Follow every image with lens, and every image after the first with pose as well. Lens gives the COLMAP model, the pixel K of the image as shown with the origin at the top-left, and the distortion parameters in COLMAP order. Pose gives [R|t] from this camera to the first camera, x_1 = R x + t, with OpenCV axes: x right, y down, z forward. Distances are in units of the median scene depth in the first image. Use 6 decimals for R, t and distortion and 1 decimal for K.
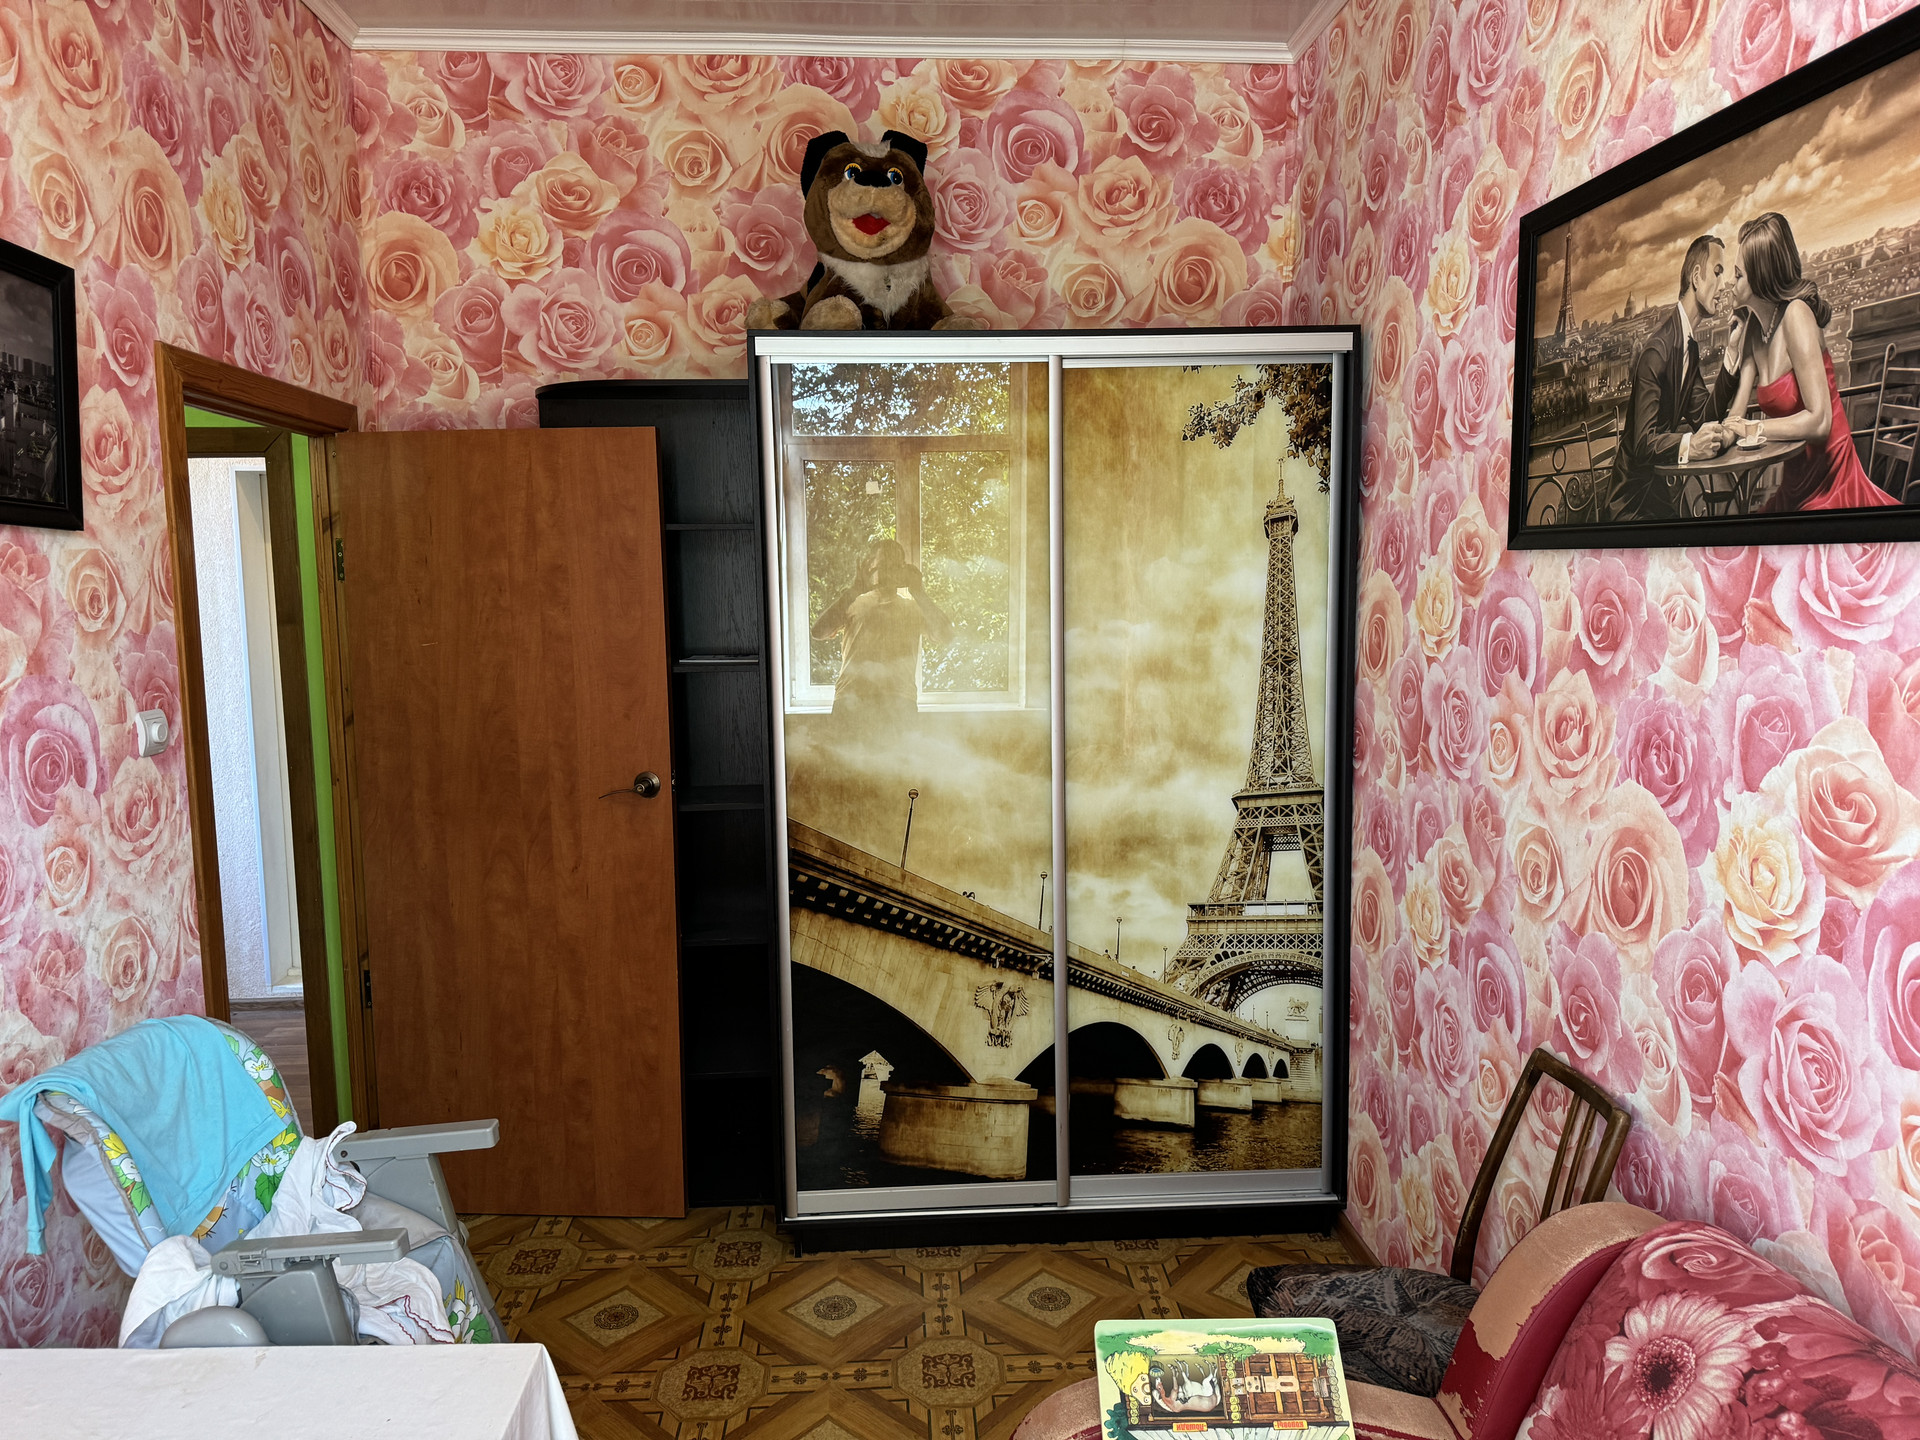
lens RADIAL K [[1360.6, 0, 960.0], [0, 1360.6, 720.0], [0, 0, 1]] dist [0.063951, -0.044209]
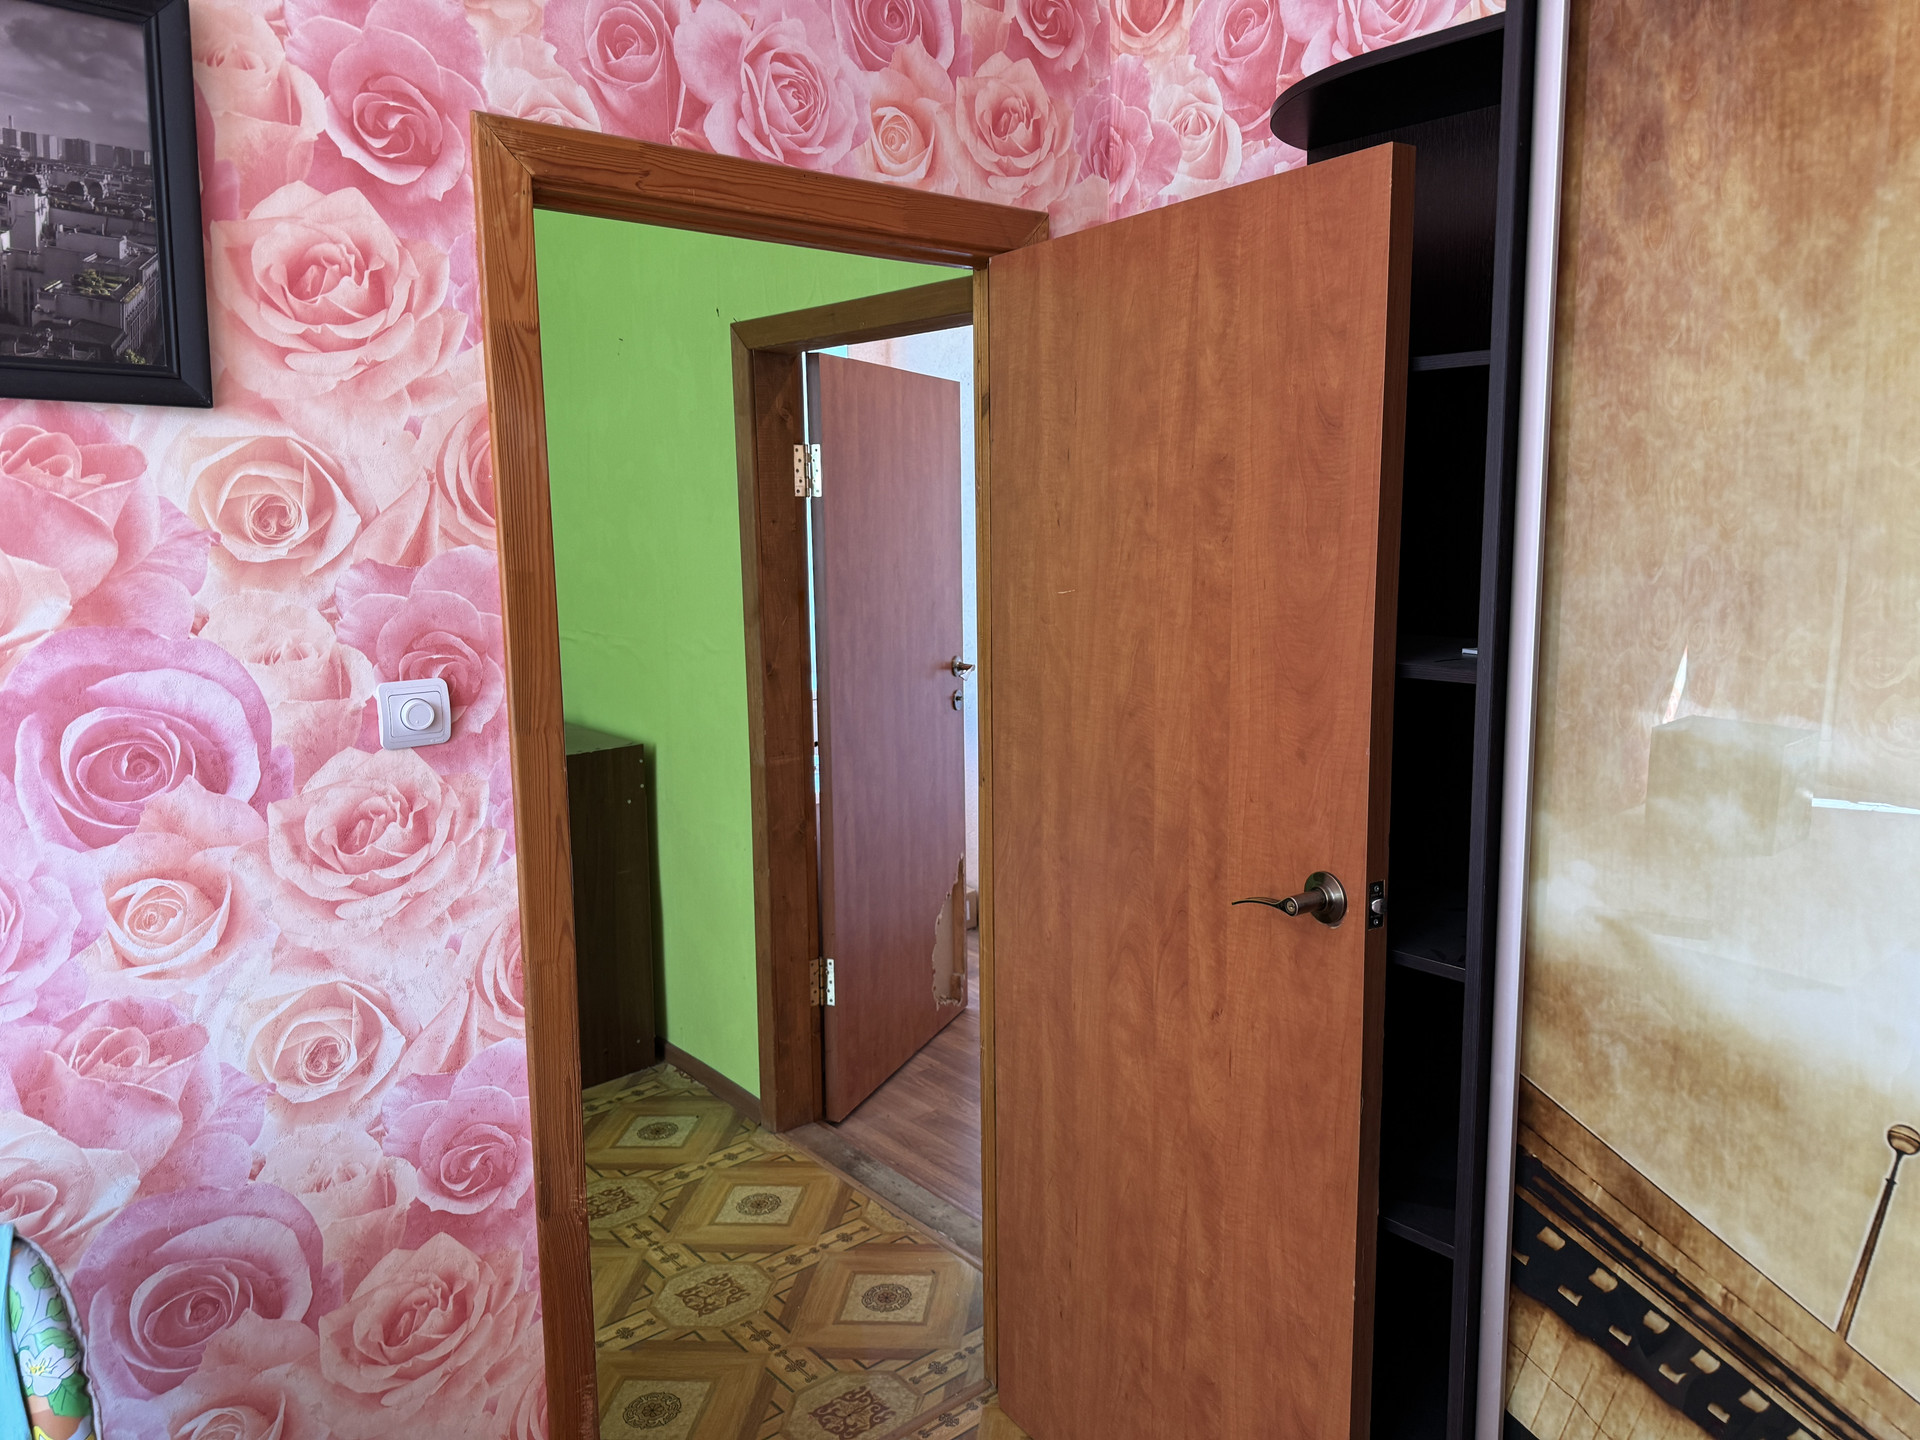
lens RADIAL K [[1323.9, 0, 1030.7], [0, 1323.9, 694.3], [0, 0, 1]] dist [0.048945, -0.042827]
pose [[0.603677, 0.126350, -0.787153, 0.079109], [-0.082651, 0.991960, 0.095838, -0.065389], [0.792933, 0.007203, 0.609267, 0.635588]]
